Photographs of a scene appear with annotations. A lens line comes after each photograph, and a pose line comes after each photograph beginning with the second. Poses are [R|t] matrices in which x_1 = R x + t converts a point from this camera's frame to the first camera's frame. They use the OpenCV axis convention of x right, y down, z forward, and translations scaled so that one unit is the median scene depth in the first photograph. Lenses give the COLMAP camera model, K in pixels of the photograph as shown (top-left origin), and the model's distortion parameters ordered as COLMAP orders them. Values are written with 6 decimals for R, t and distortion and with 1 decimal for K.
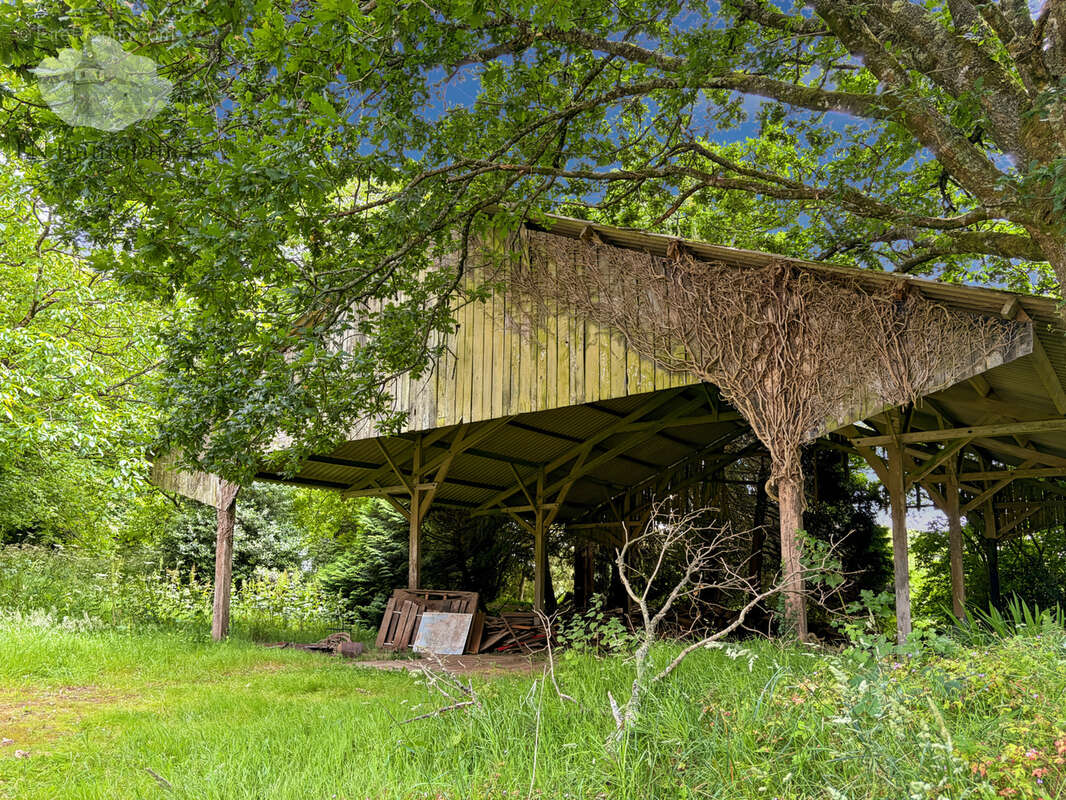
lens RADIAL K [[842.2, 0, 488.7], [0, 842.2, 400.4], [0, 0, 1]] dist [0.030260, -0.009523]
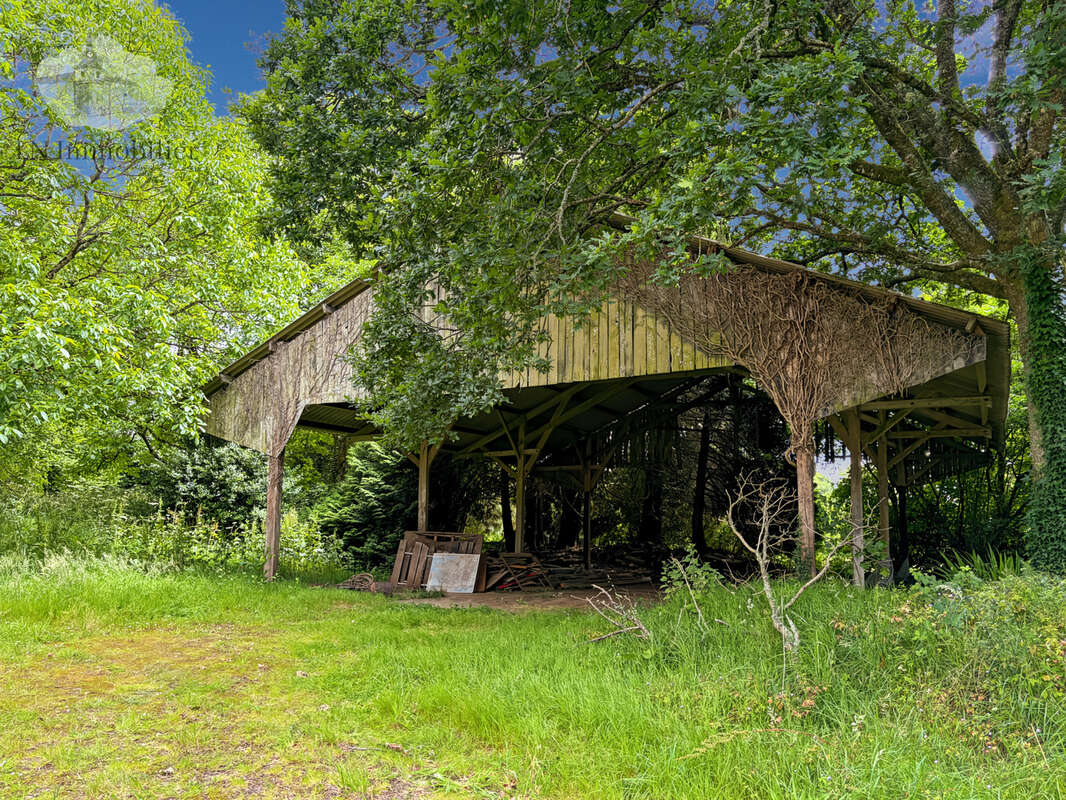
lens RADIAL K [[911.6, 0, 534.1], [0, 911.6, 305.8], [0, 0, 1]] dist [0.011304, -0.007589]
pose [[0.979688, 0.050974, 0.193943, -0.266894], [-0.048667, 0.998676, -0.016646, -0.065219], [-0.194535, 0.006869, 0.980872, -0.212069]]
